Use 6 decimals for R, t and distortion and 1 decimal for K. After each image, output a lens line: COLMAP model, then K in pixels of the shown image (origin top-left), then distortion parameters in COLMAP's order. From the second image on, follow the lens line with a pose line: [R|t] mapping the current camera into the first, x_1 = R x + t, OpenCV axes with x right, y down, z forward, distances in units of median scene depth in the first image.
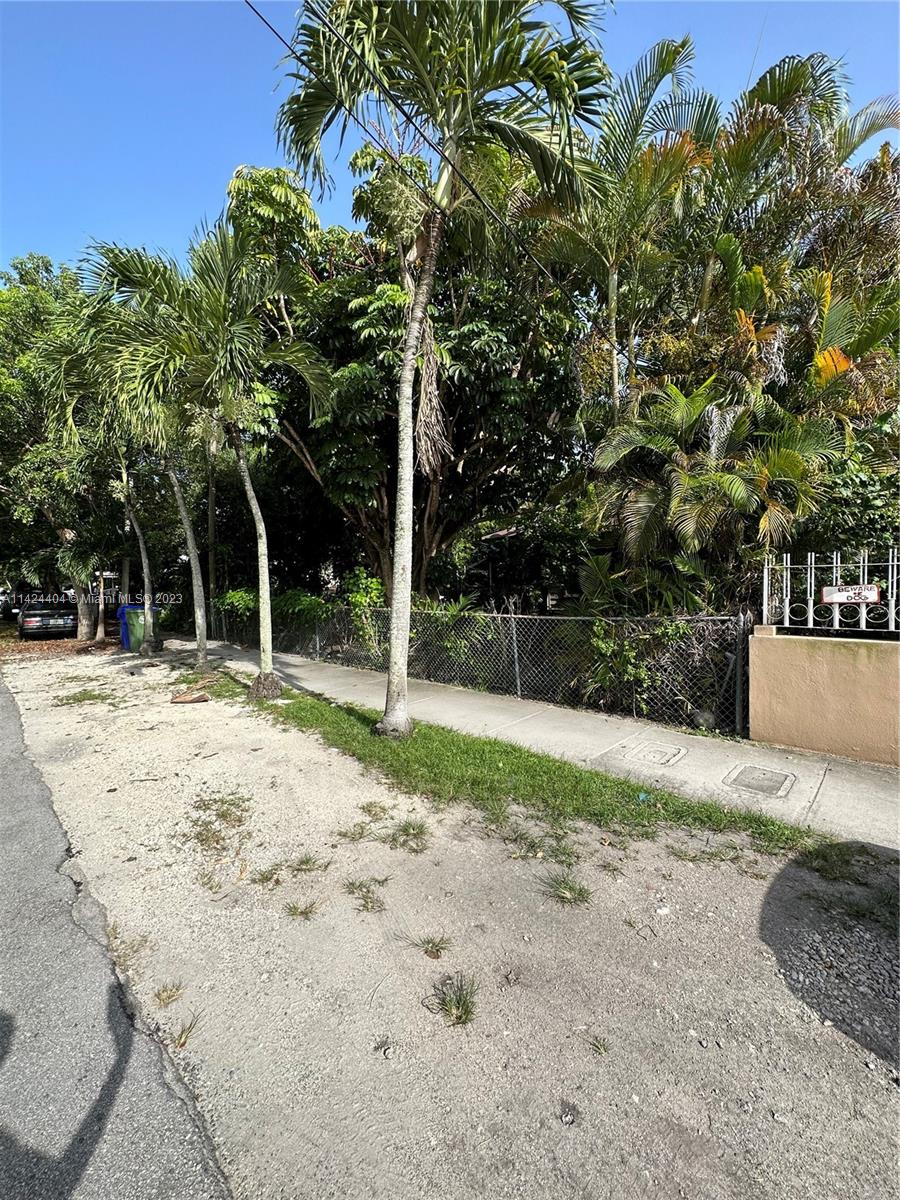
lens RADIAL K [[478.5, 0, 448.4], [0, 478.5, 598.3], [0, 0, 1]] dist [0.000085, 0.000333]
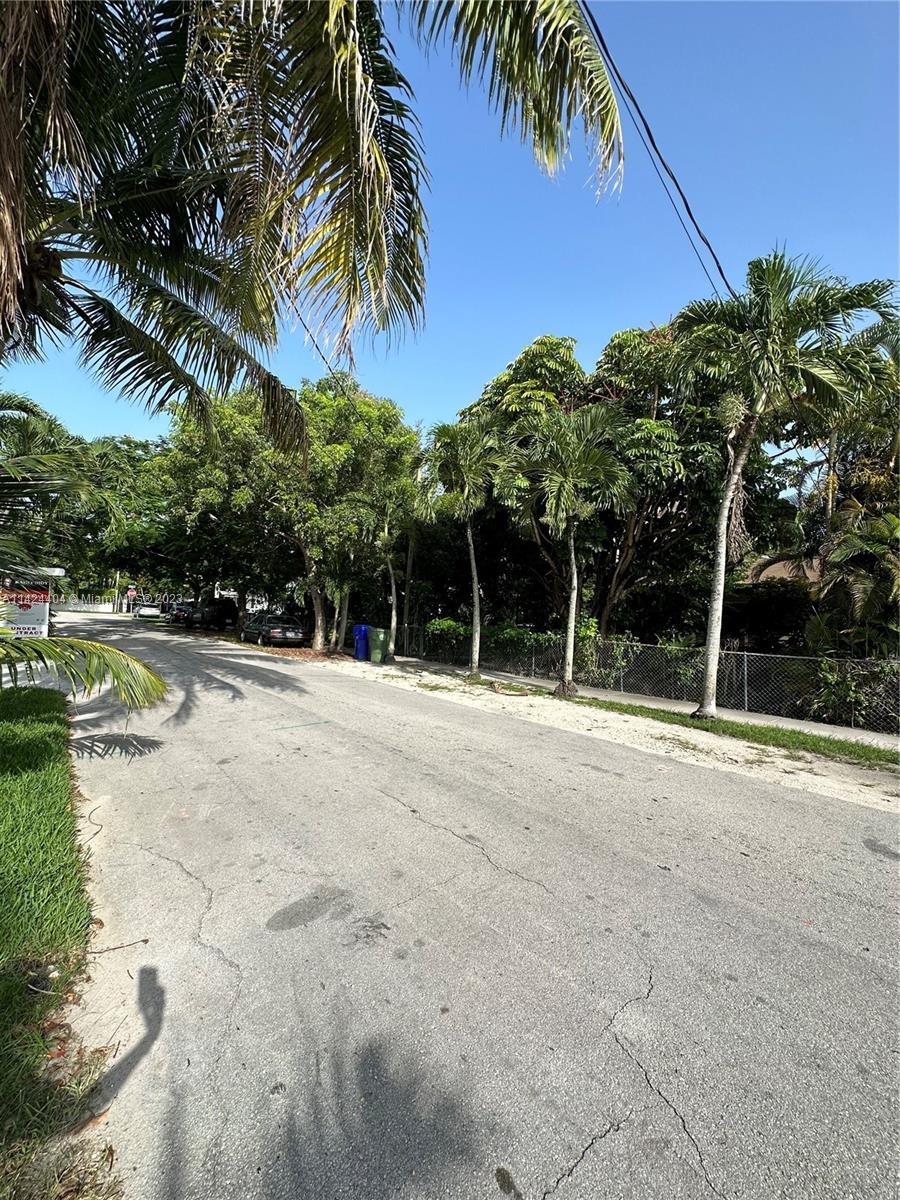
lens RADIAL K [[478.5, 0, 448.4], [0, 478.5, 598.3], [0, 0, 1]] dist [0.000085, 0.000333]
pose [[0.994485, 0.061615, -0.084870, -0.774813], [-0.067594, 0.995291, -0.069477, 0.038785], [0.080190, 0.074830, 0.993967, -0.625109]]
